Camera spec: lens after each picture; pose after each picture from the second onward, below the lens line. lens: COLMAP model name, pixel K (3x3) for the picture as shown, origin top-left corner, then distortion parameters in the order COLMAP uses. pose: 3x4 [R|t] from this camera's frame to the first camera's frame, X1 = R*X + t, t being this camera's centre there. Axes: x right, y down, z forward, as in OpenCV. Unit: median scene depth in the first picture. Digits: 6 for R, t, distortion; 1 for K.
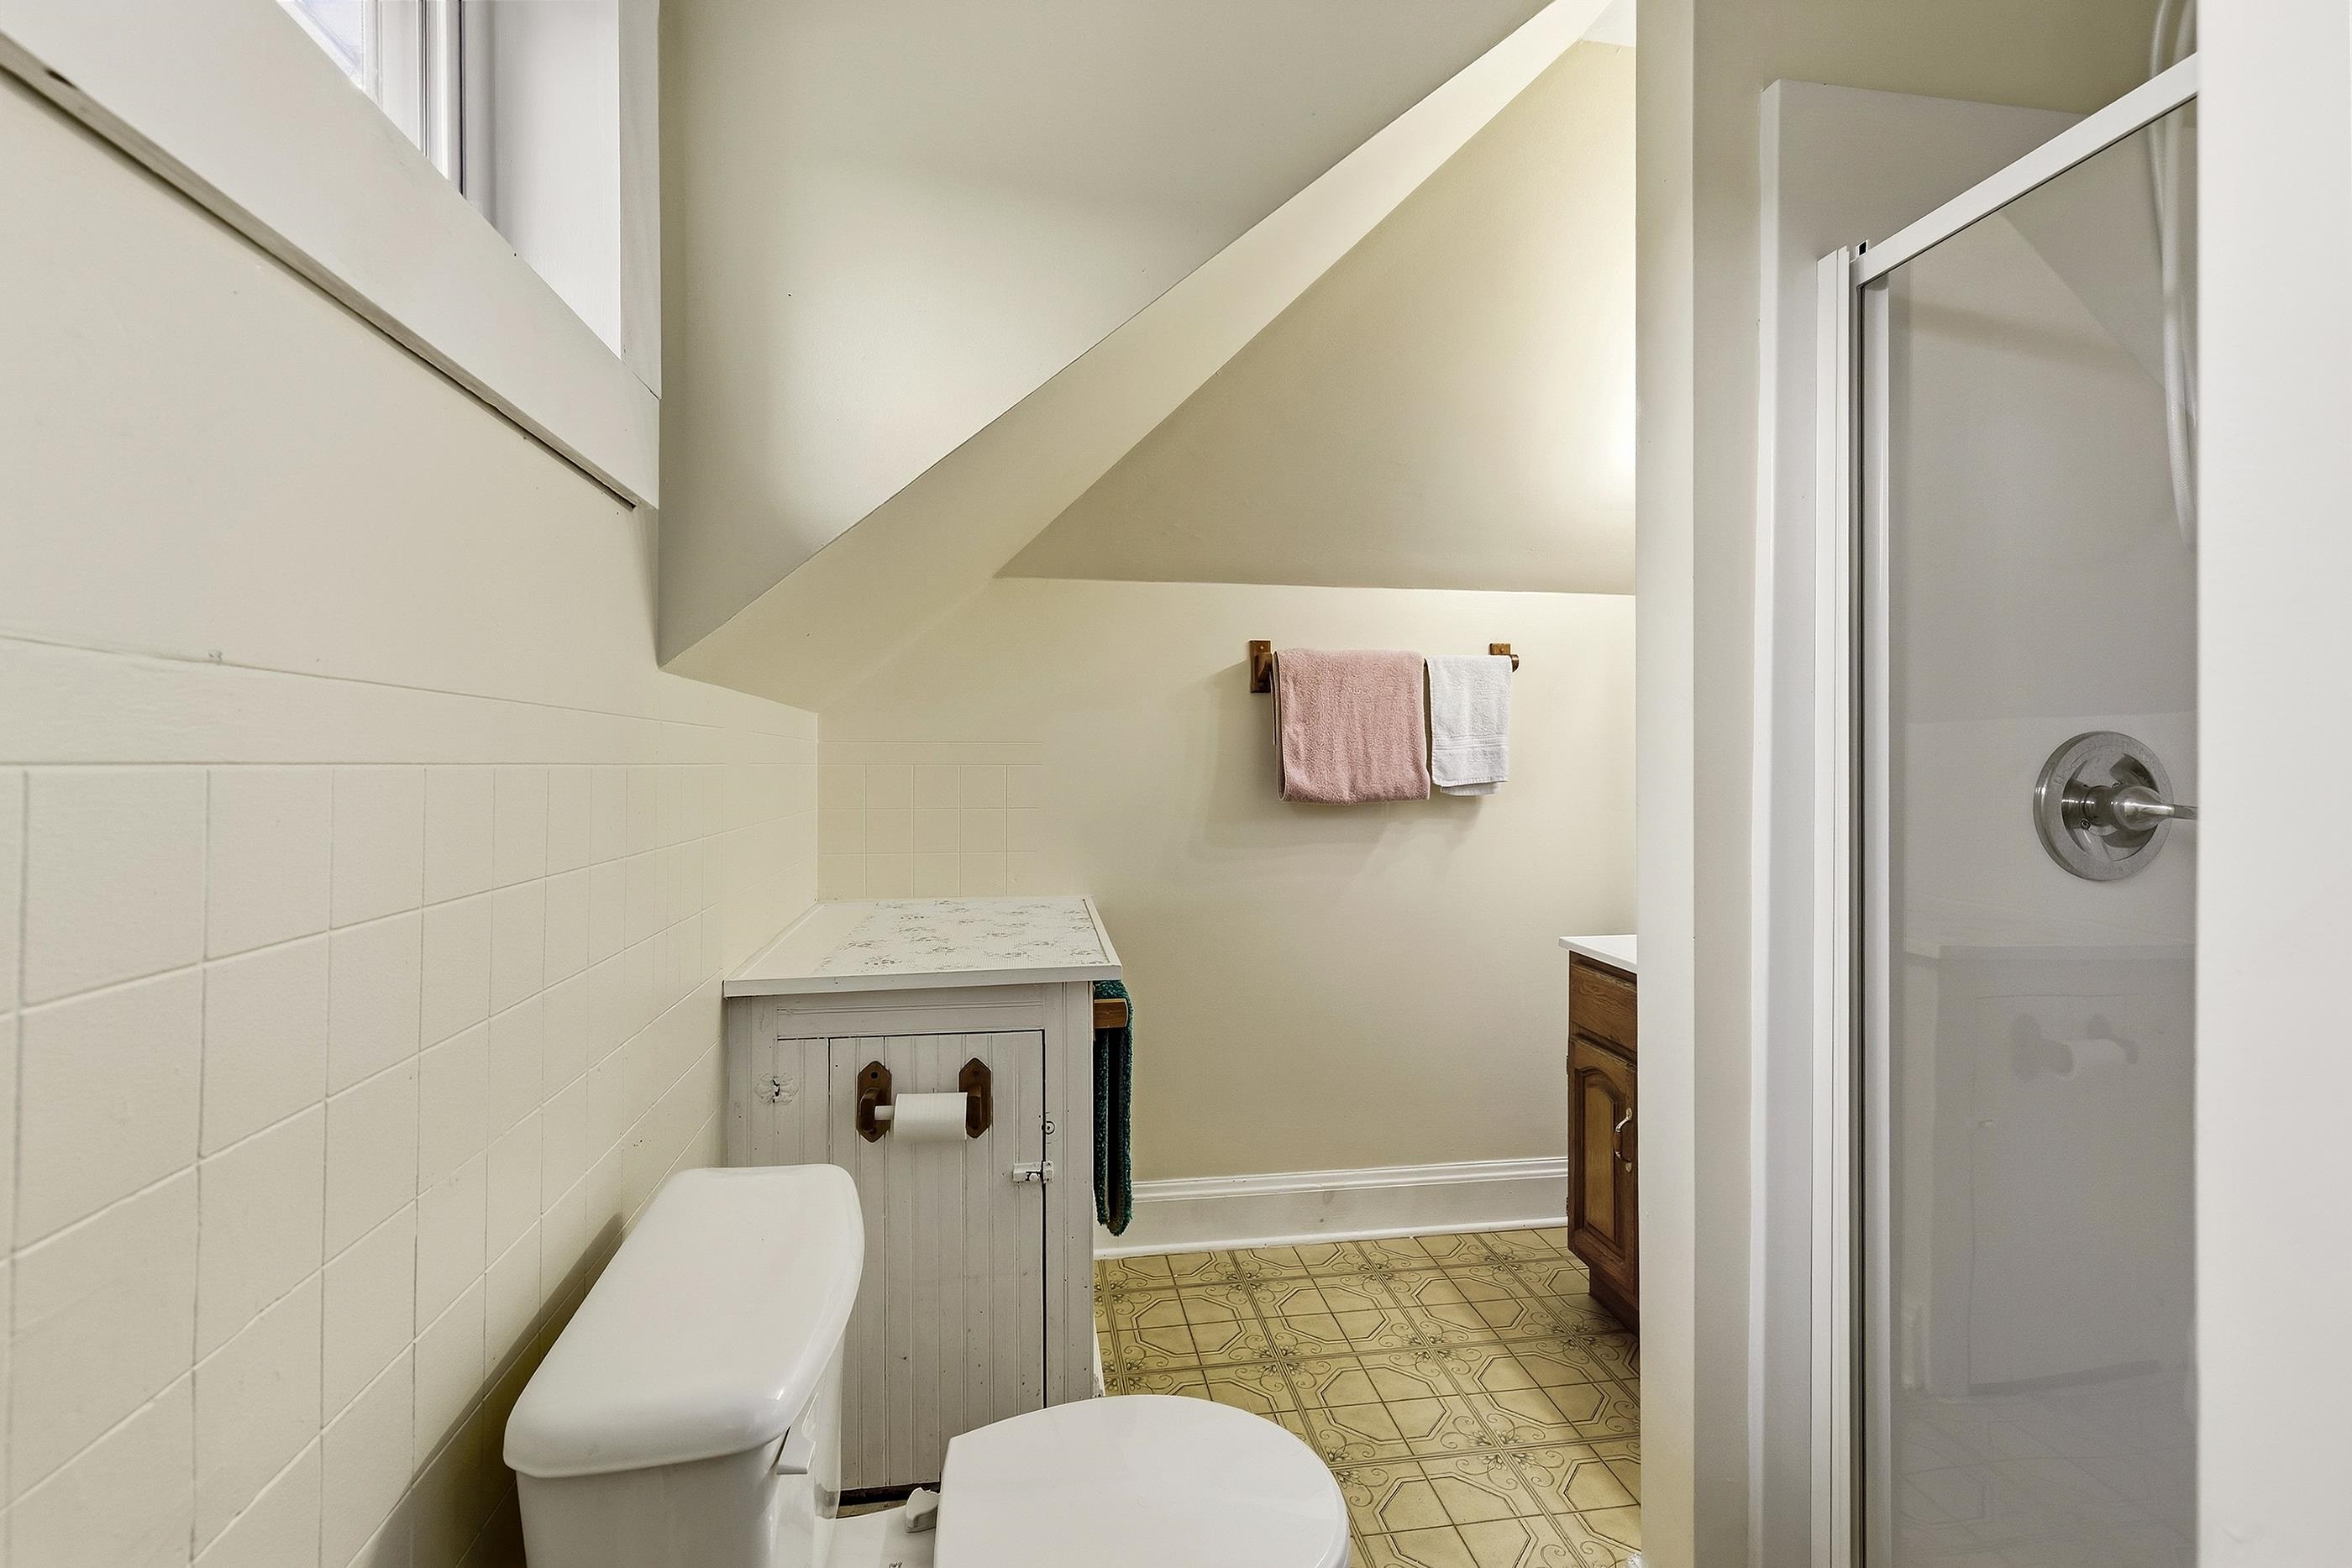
lens RADIAL K [[1072.9, 0, 1177.5], [0, 1072.9, 770.1], [0, 0, 1]] dist [0.012694, -0.003275]
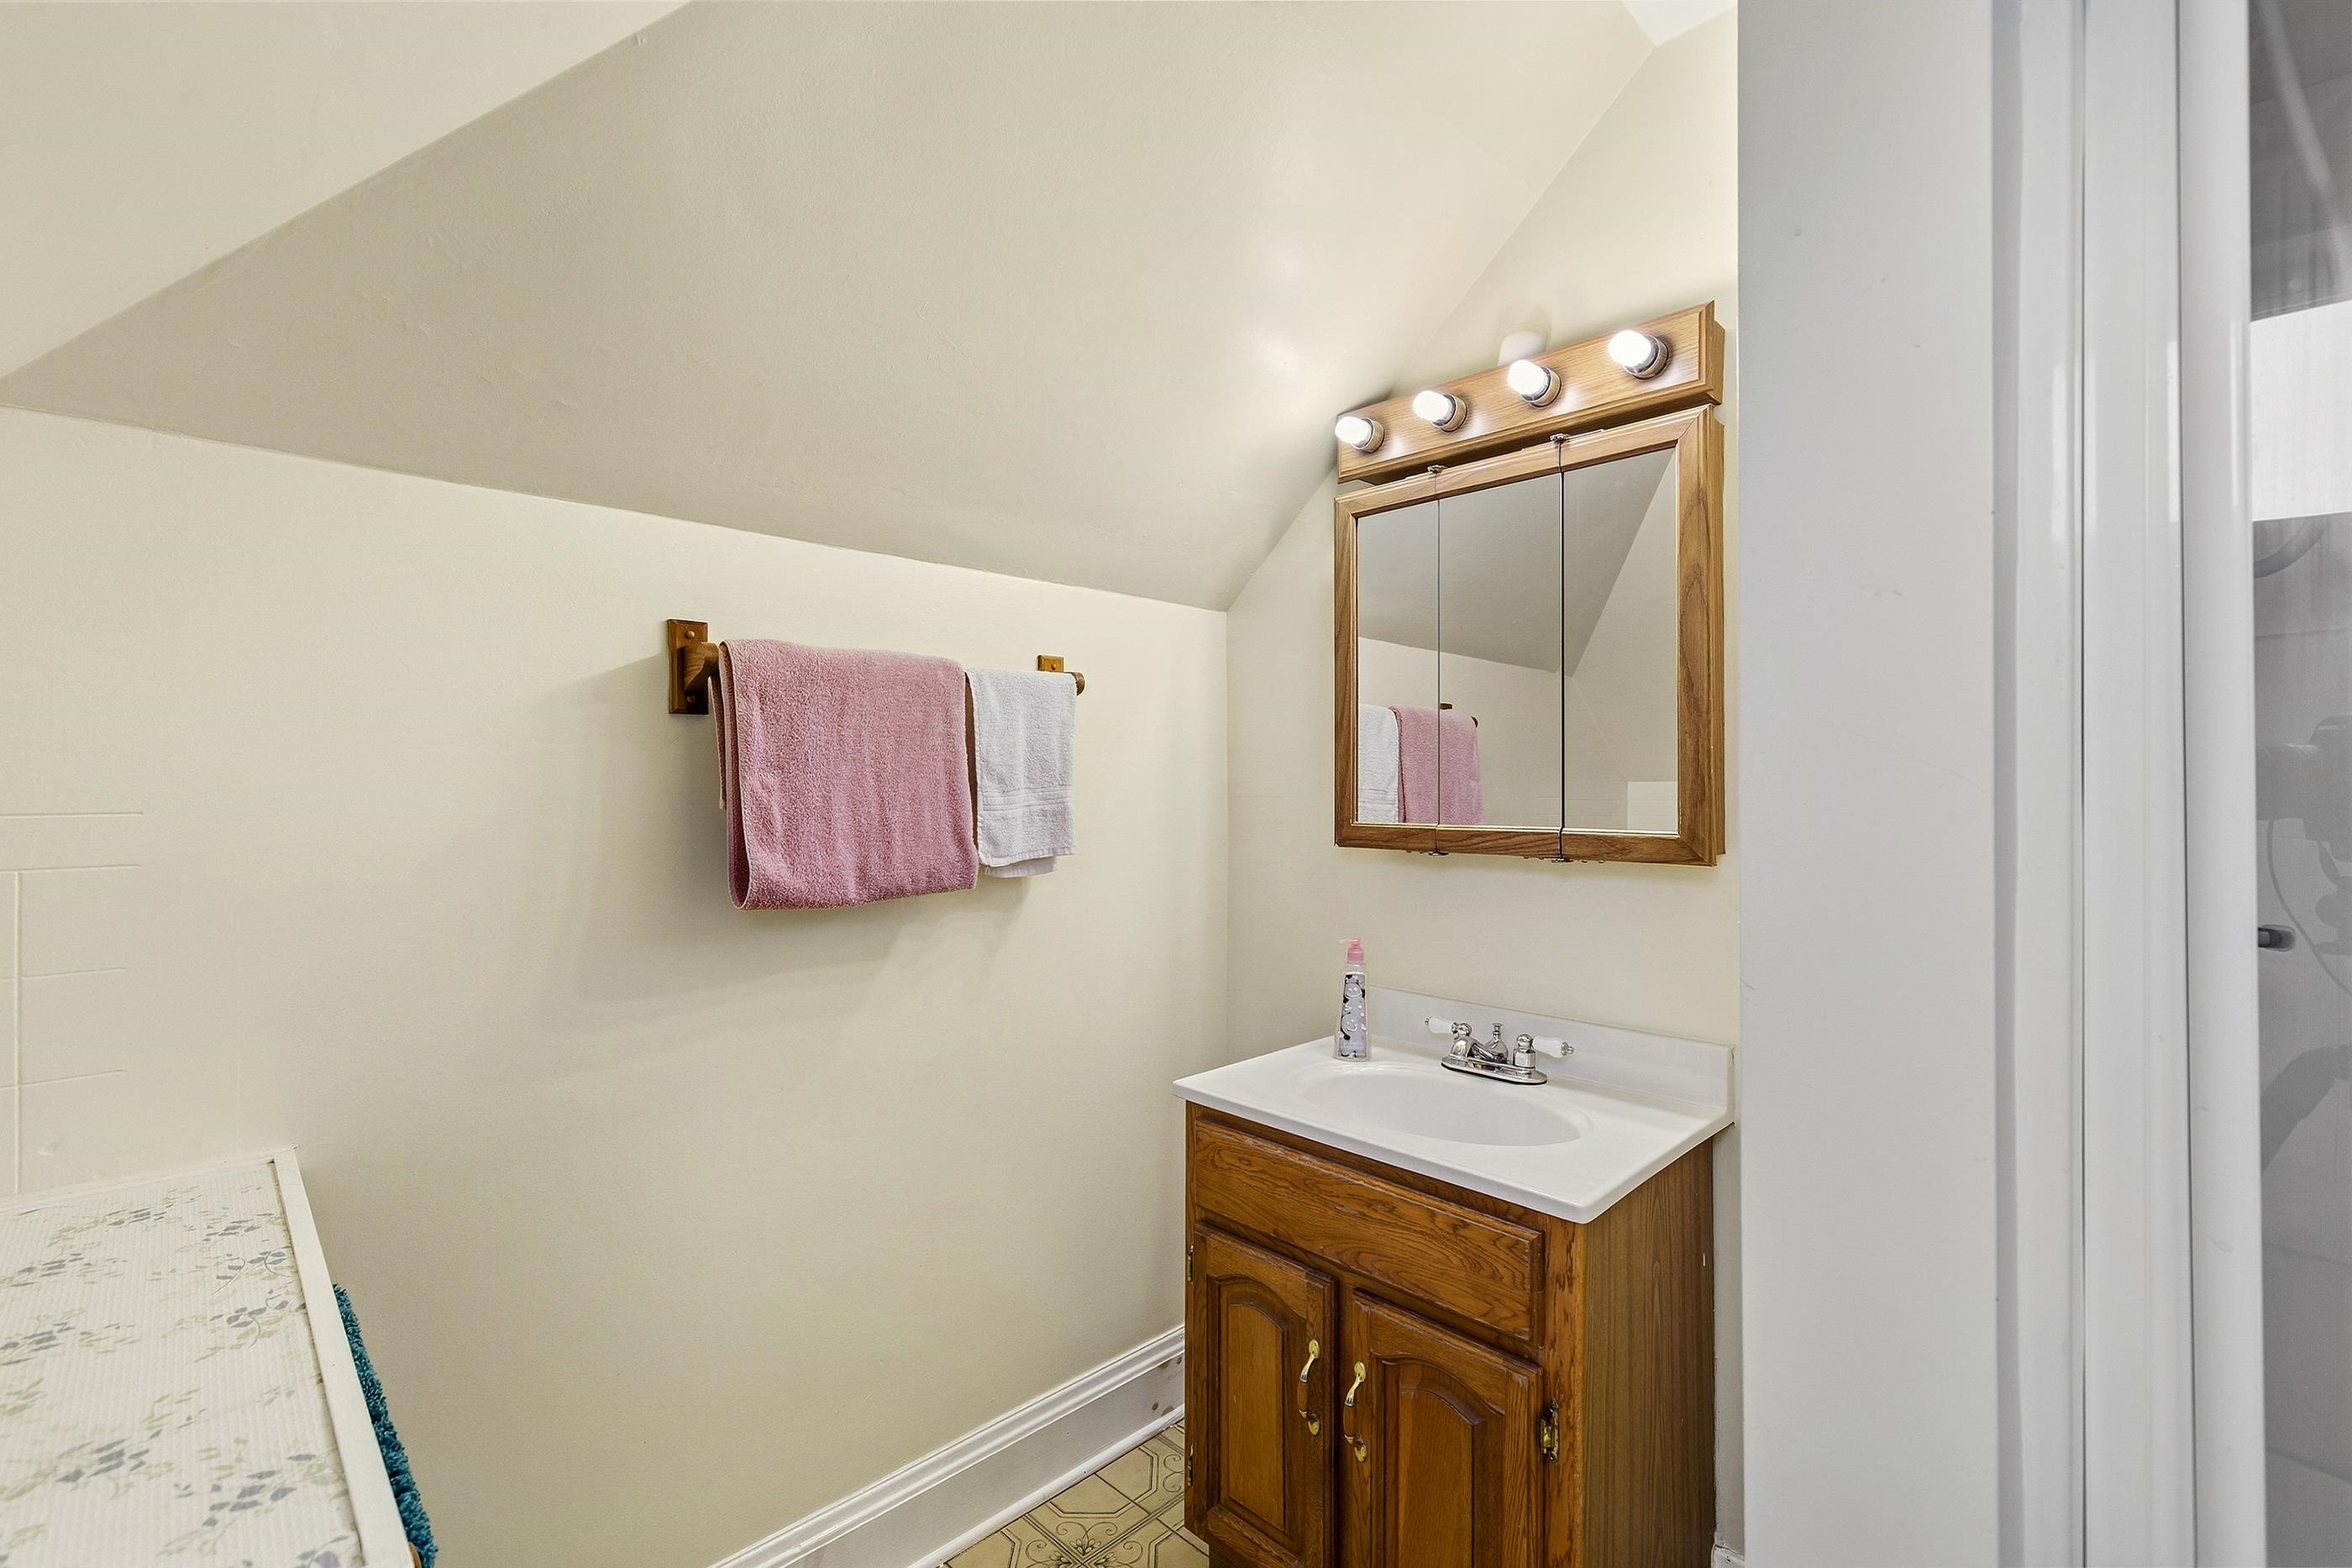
lens RADIAL K [[1072.9, 0, 1187.8], [0, 1072.9, 792.0], [0, 0, 1]] dist [0.012694, -0.003275]
pose [[0.818146, -0.006959, 0.574968, -0.031988], [0.008629, 0.999963, -0.000175, -0.029902], [-0.574945, 0.005104, 0.818176, 0.403942]]
